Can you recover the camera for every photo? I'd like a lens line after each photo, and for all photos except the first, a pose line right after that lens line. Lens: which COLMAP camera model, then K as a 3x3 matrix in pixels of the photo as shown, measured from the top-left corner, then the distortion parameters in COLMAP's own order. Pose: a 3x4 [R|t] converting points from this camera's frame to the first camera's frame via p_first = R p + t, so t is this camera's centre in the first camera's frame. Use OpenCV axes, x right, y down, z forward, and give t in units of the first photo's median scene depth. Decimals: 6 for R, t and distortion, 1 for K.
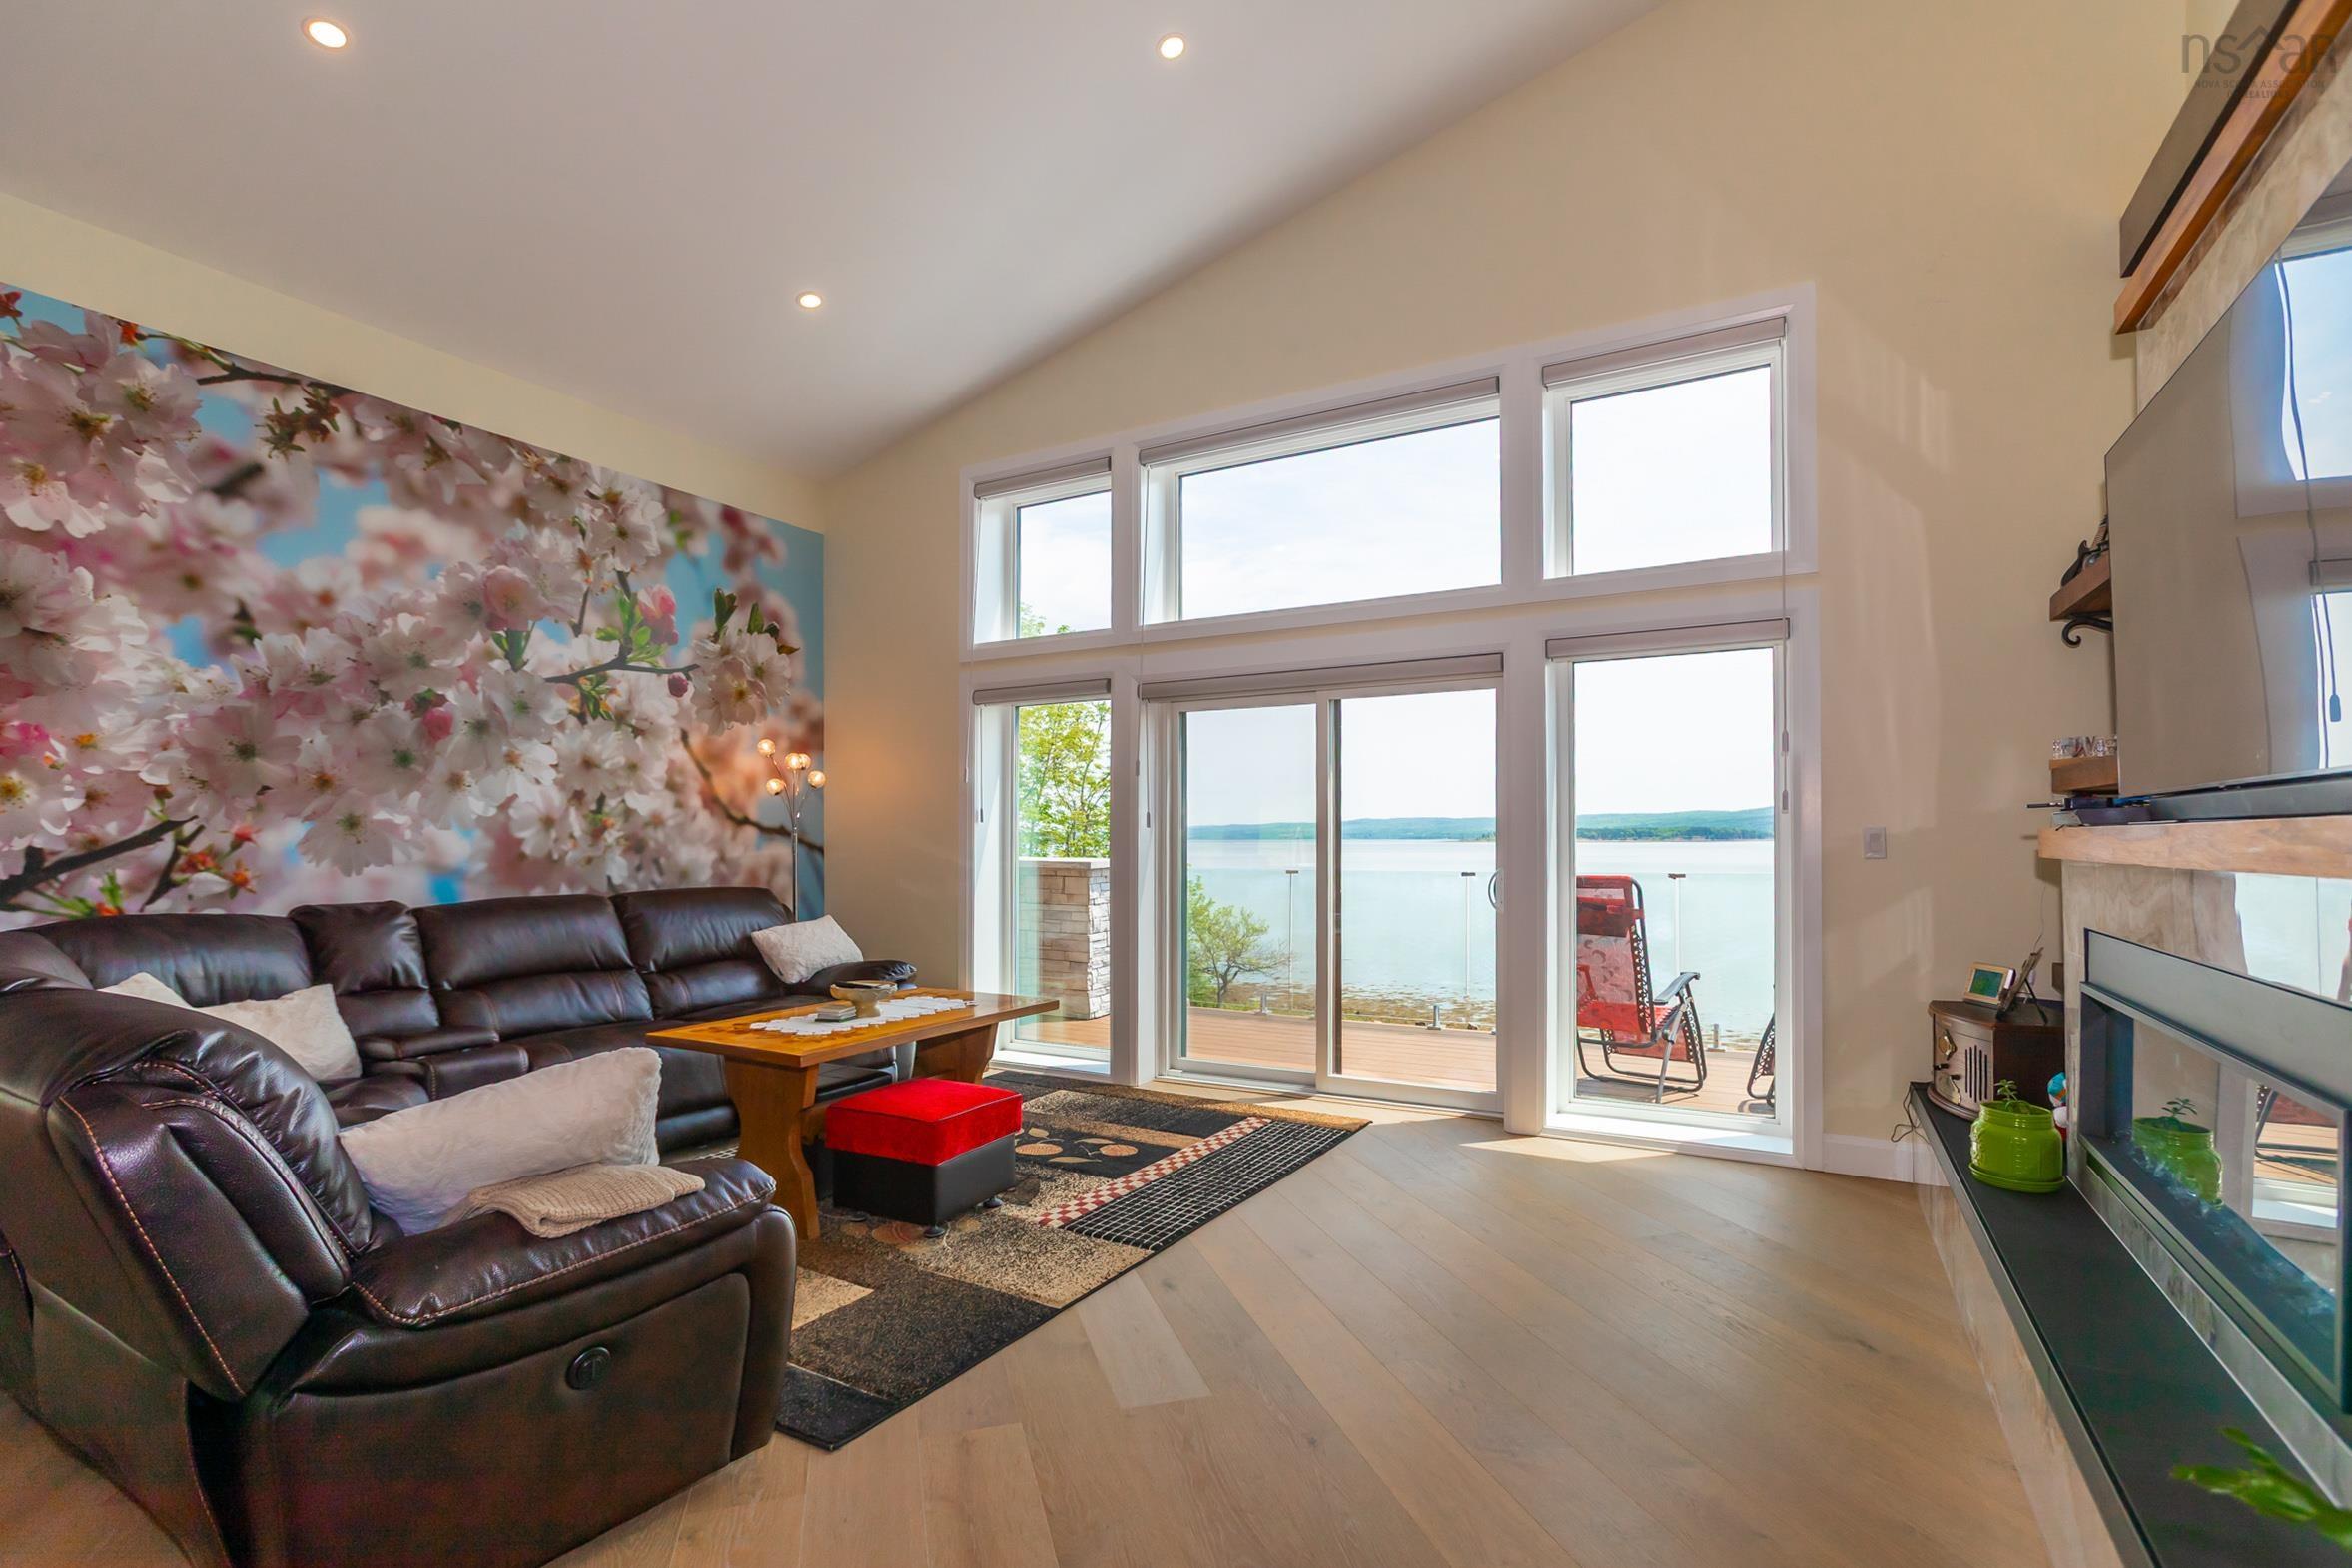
lens RADIAL K [[1070.6, 0, 1178.5], [0, 1070.6, 796.7], [0, 0, 1]] dist [0.004205, 0.002657]
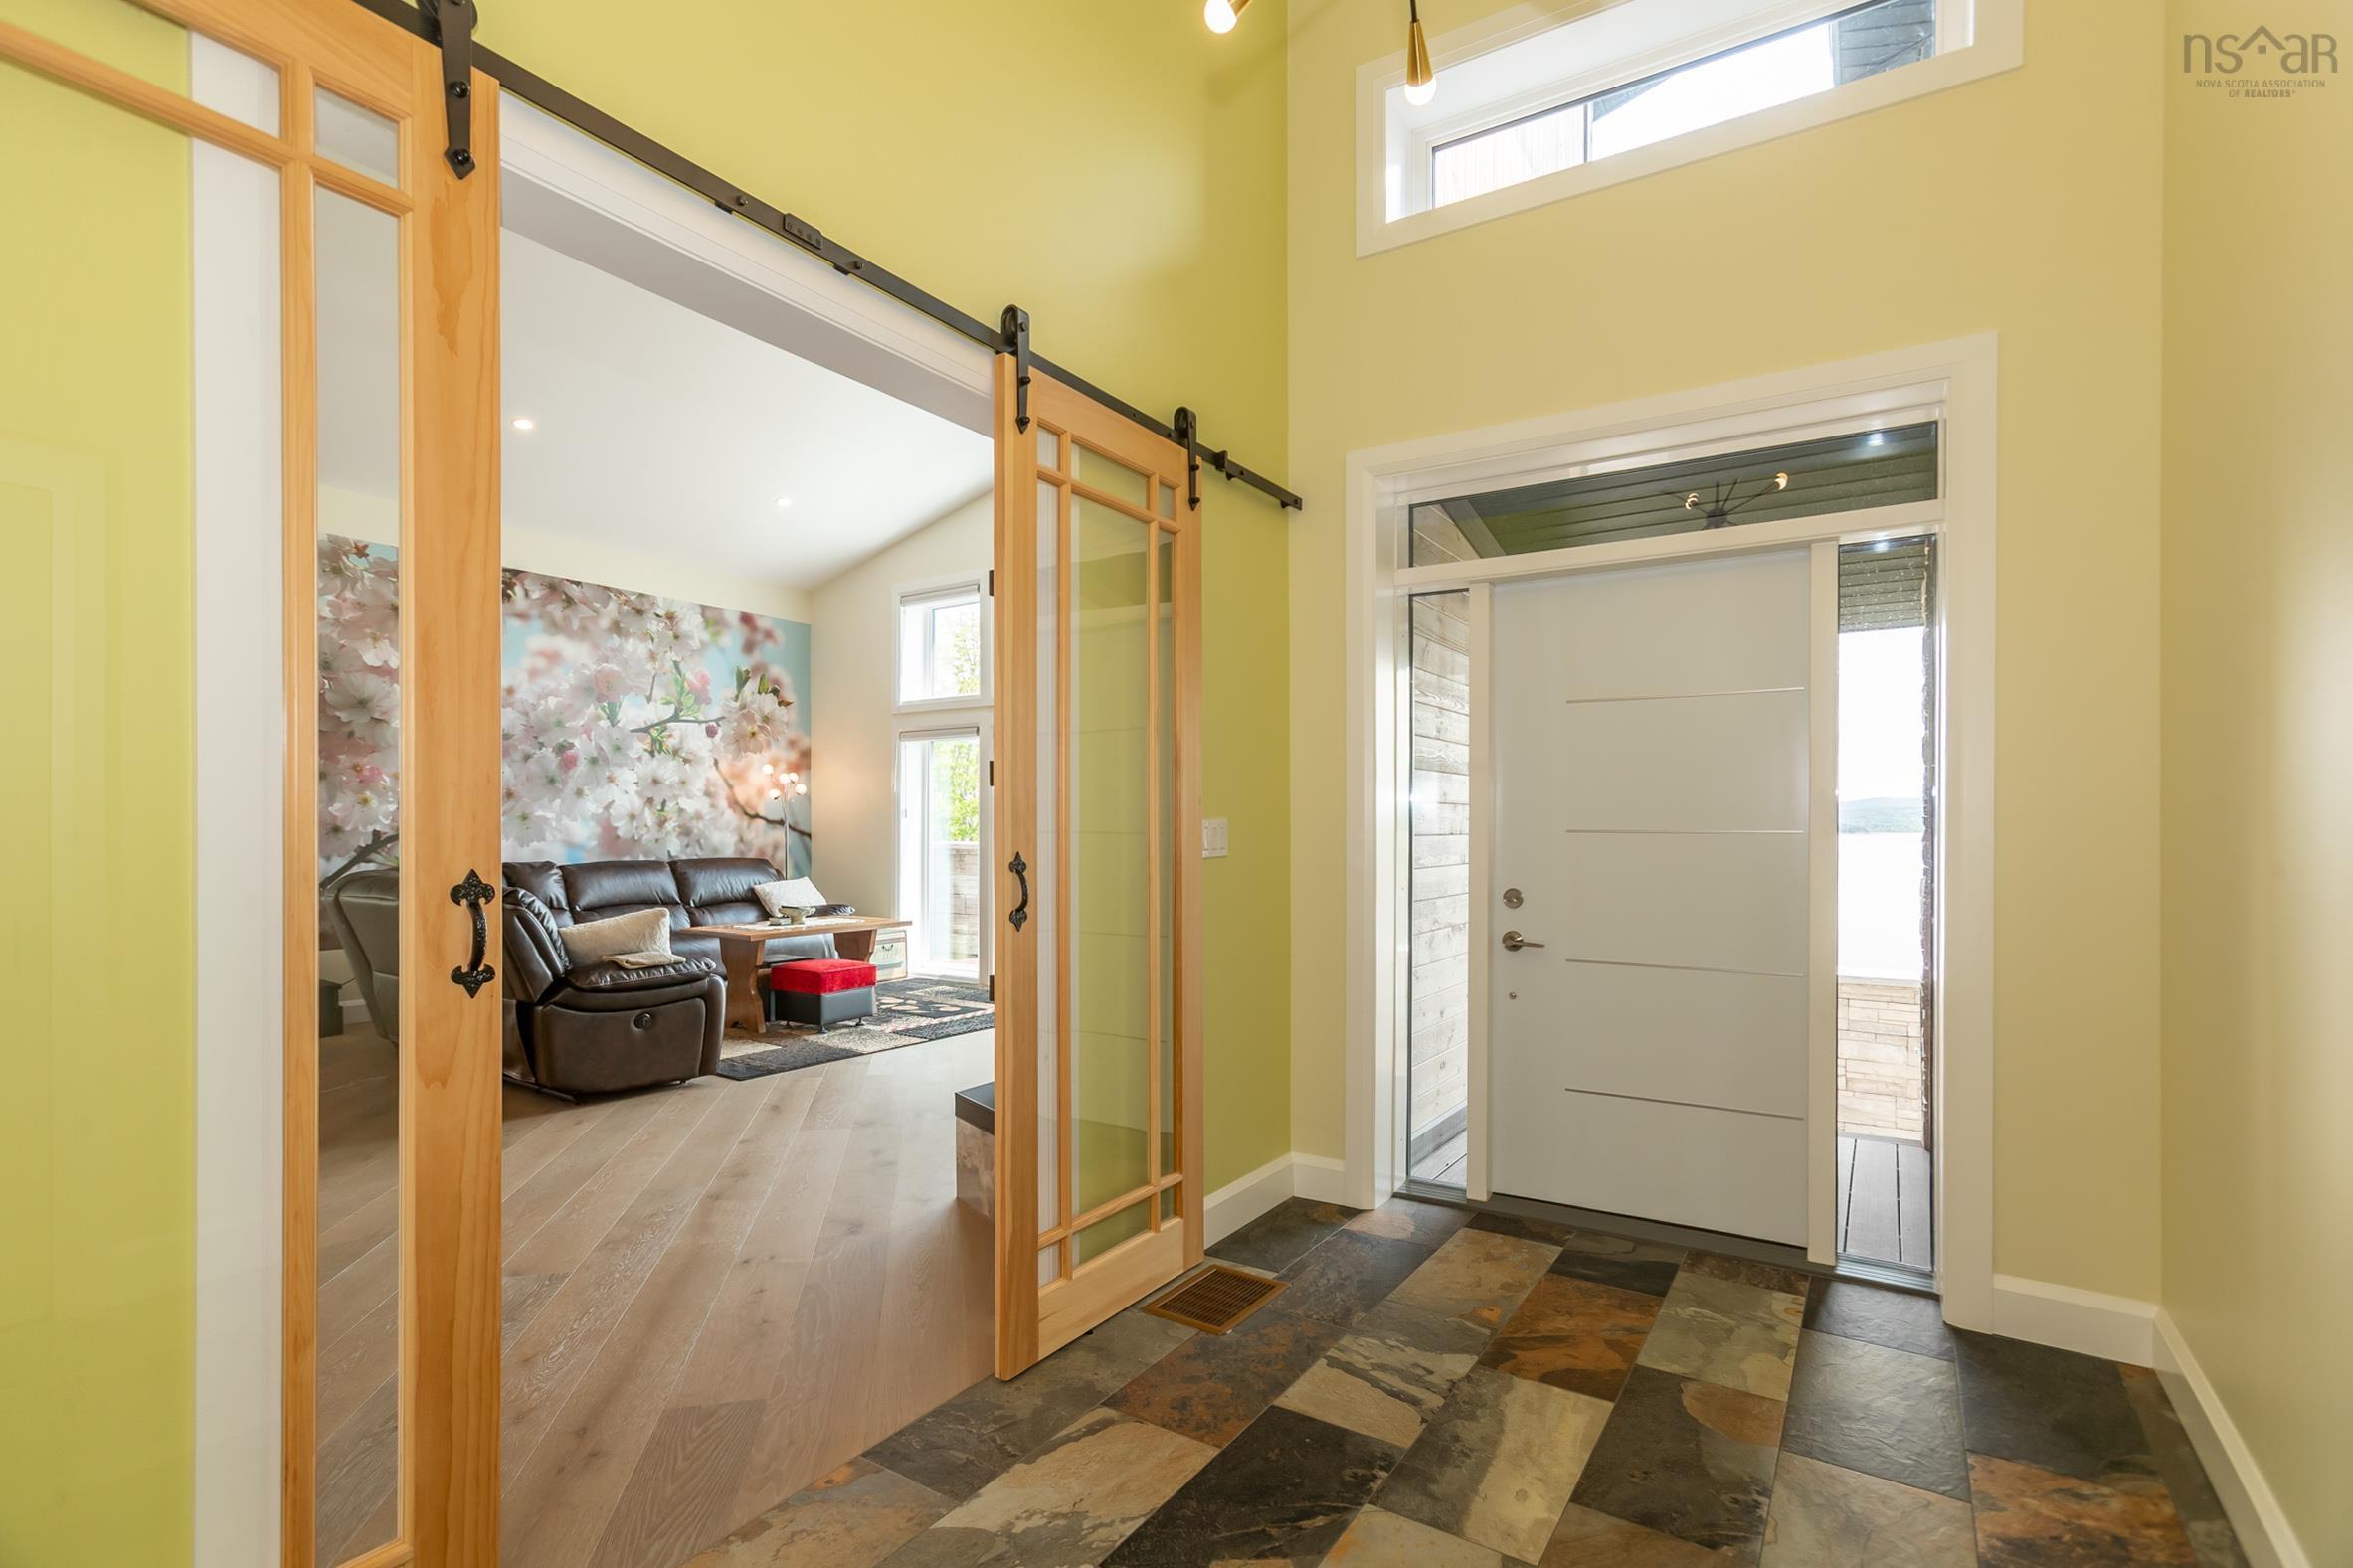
lens RADIAL K [[1070.9, 0, 1175.1], [0, 1070.9, 803.3], [0, 0, 1]] dist [0.004205, 0.002657]
pose [[0.997643, 0.004893, -0.068440, 0.350192], [-0.003766, 0.999855, 0.016591, -0.027249], [0.068511, -0.016294, 0.997517, -0.575303]]
